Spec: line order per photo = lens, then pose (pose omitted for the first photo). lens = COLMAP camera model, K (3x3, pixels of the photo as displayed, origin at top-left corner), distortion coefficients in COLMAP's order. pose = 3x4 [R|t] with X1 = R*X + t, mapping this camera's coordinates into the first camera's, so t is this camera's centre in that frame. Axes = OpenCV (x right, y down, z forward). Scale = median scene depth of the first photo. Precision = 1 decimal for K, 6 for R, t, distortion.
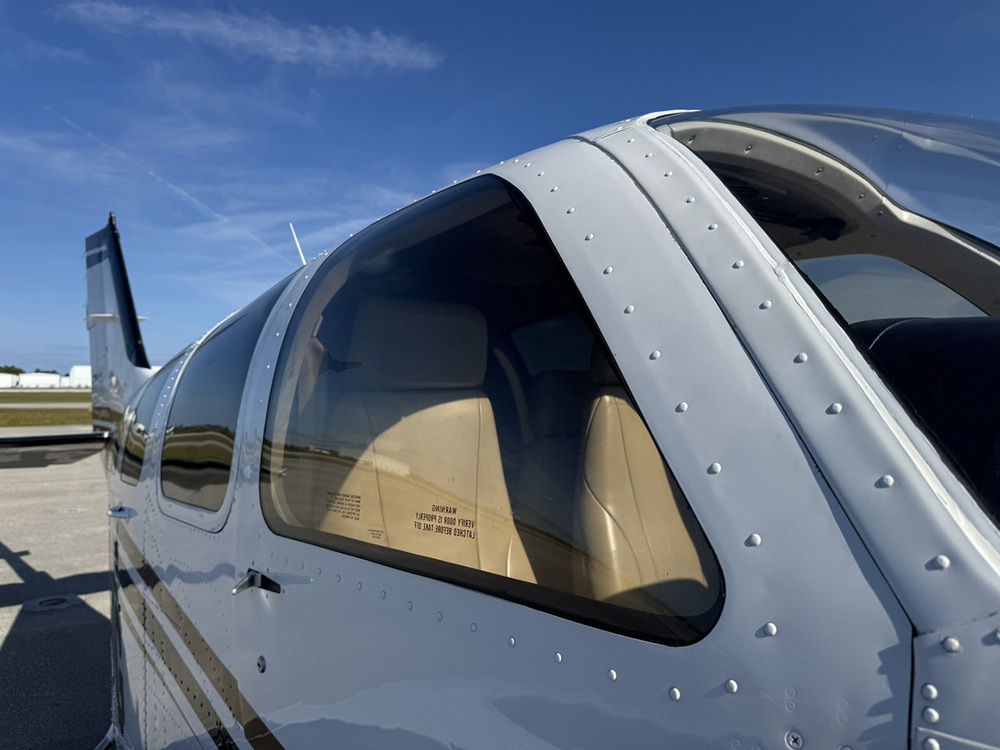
lens RADIAL K [[706.8, 0, 500.7], [0, 706.8, 371.4], [0, 0, 1]] dist [-0.034544, 0.004156]
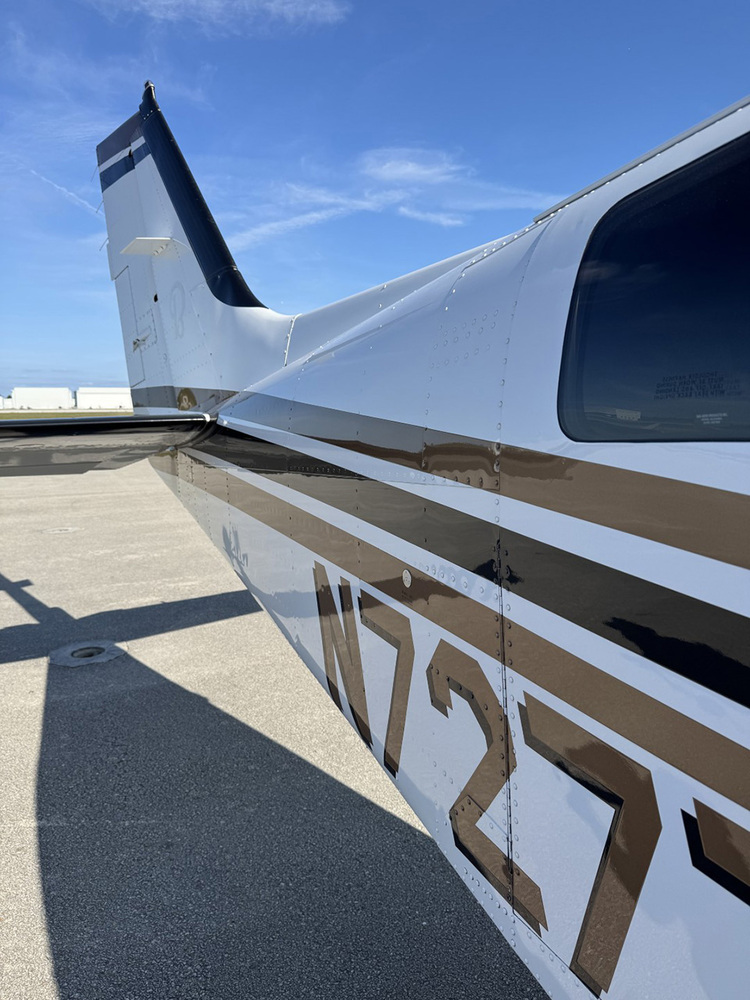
lens RADIAL K [[706.8, 0, 380.5], [0, 706.8, 499.1], [0, 0, 1]] dist [-0.034544, 0.004156]
pose [[0.997327, 0.000534, -0.073066, -0.223196], [0.010834, 0.987839, 0.155103, 0.041625], [0.072260, -0.155480, 0.985193, 0.243220]]
